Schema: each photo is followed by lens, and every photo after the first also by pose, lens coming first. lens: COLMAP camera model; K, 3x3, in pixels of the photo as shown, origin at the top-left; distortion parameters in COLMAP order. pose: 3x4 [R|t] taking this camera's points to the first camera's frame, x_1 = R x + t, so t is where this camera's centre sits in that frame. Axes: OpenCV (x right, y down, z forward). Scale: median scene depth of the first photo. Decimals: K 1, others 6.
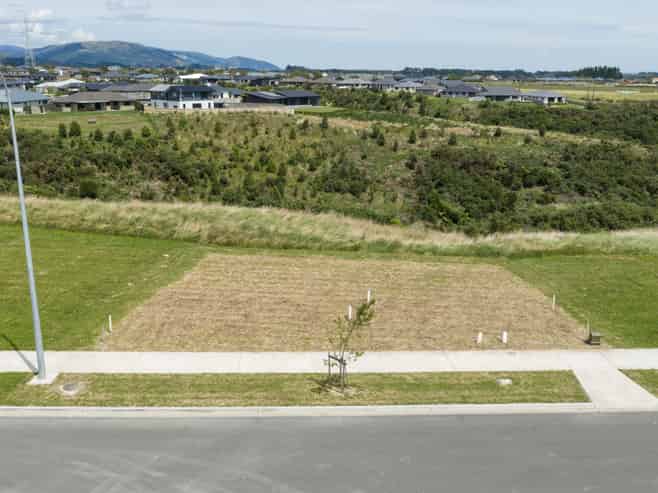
lens RADIAL K [[646.6, 0, 329.0], [0, 646.6, 246.5], [0, 0, 1]] dist [0.002039, 0.000220]
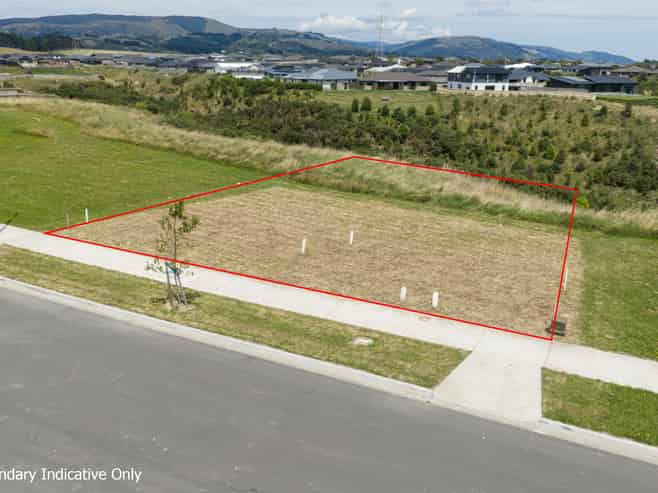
lens RADIAL K [[630.6, 0, 329.0], [0, 630.6, 246.5], [0, 0, 1]] dist [-0.003758, -0.009422]
pose [[0.861772, 0.146146, -0.485788, 0.093059], [-0.141181, 0.988865, 0.047043, 0.011348], [0.487254, 0.028043, 0.872810, 0.054104]]
